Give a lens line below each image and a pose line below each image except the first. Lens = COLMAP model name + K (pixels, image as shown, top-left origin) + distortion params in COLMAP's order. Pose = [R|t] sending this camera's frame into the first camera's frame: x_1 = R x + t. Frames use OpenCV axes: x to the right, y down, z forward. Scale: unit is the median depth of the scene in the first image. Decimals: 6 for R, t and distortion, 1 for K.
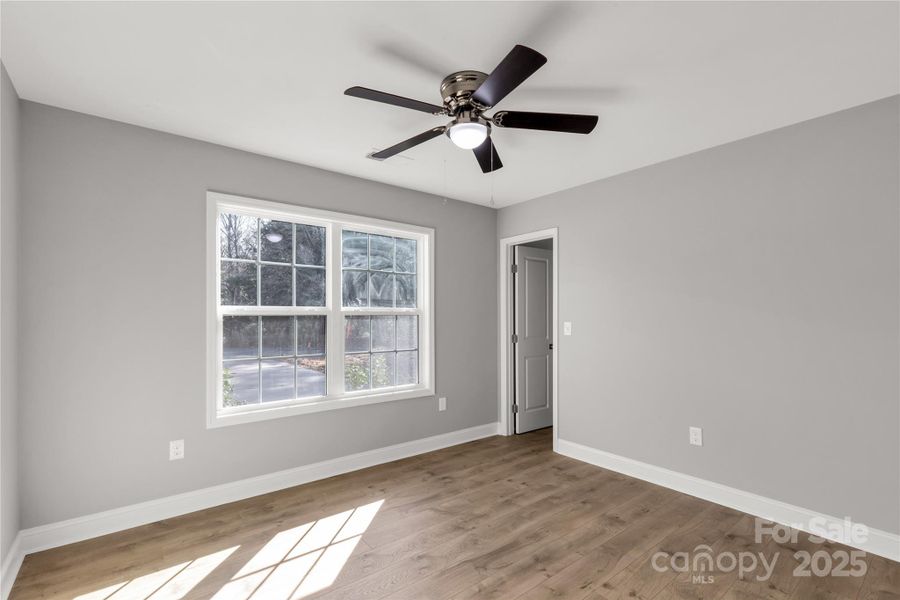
lens RADIAL K [[404.5, 0, 445.6], [0, 404.5, 306.2], [0, 0, 1]] dist [0.009495, 0.000277]
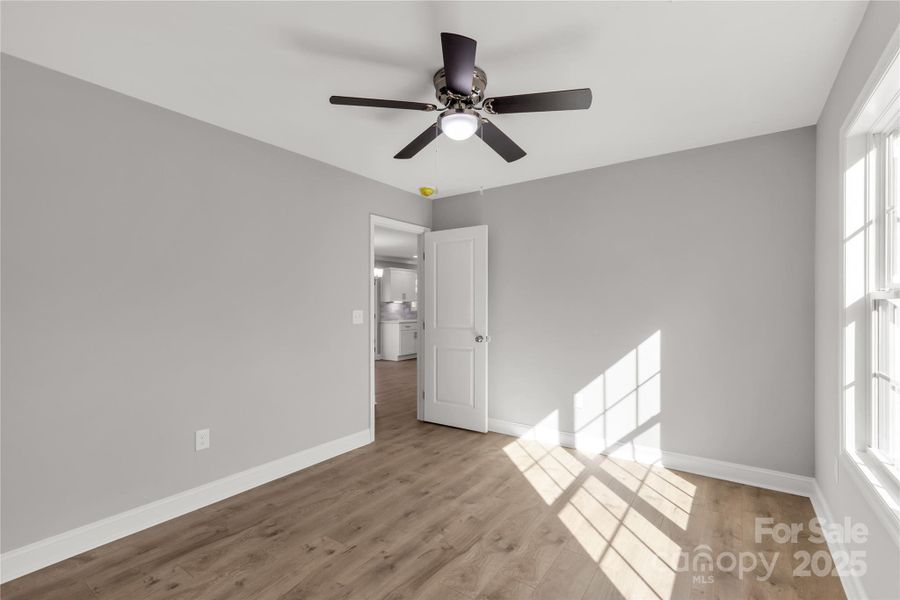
lens RADIAL K [[404.5, 0, 448.1], [0, 404.5, 298.9], [0, 0, 1]] dist [0.009495, 0.000277]
pose [[-0.958997, -0.004559, -0.283381, 0.373457], [0.003821, 0.999572, -0.029012, 0.045405], [0.283392, -0.028905, -0.958569, 1.971162]]
